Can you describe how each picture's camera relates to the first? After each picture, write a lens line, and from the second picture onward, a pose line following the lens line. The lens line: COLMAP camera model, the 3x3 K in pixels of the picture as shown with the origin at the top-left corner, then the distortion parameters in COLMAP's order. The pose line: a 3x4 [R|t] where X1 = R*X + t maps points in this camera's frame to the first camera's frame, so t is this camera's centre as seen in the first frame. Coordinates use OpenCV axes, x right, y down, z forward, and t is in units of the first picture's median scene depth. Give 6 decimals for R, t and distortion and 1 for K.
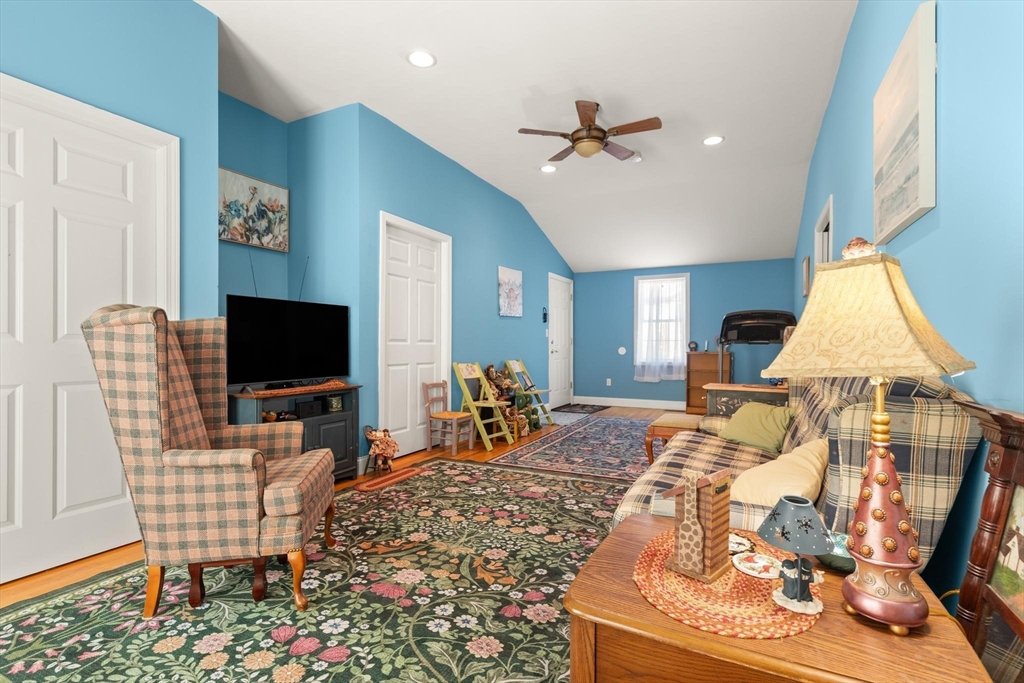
lens RADIAL K [[489.4, 0, 513.2], [0, 489.4, 337.3], [0, 0, 1]] dist [0.001138, -0.000068]
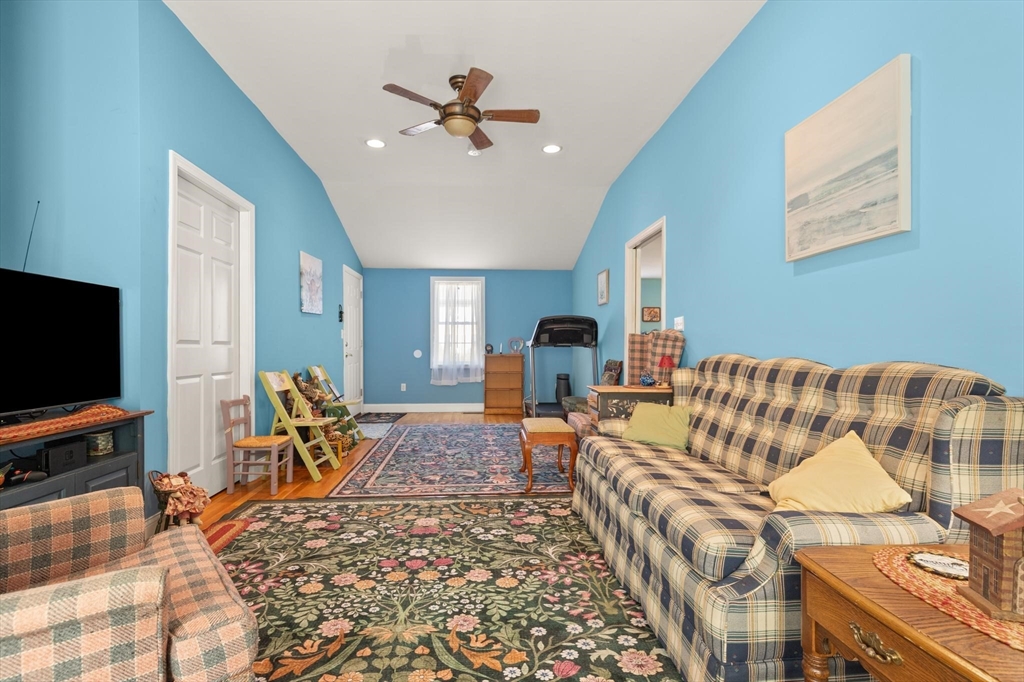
lens RADIAL K [[489.9, 0, 512.0], [0, 489.9, 341.0], [0, 0, 1]] dist [0.004450, 0.000111]
pose [[0.861966, 0.005399, 0.506937, -0.219892], [-0.006983, 0.999975, 0.001224, 0.001024], [-0.506918, -0.004595, 0.861982, 0.185985]]
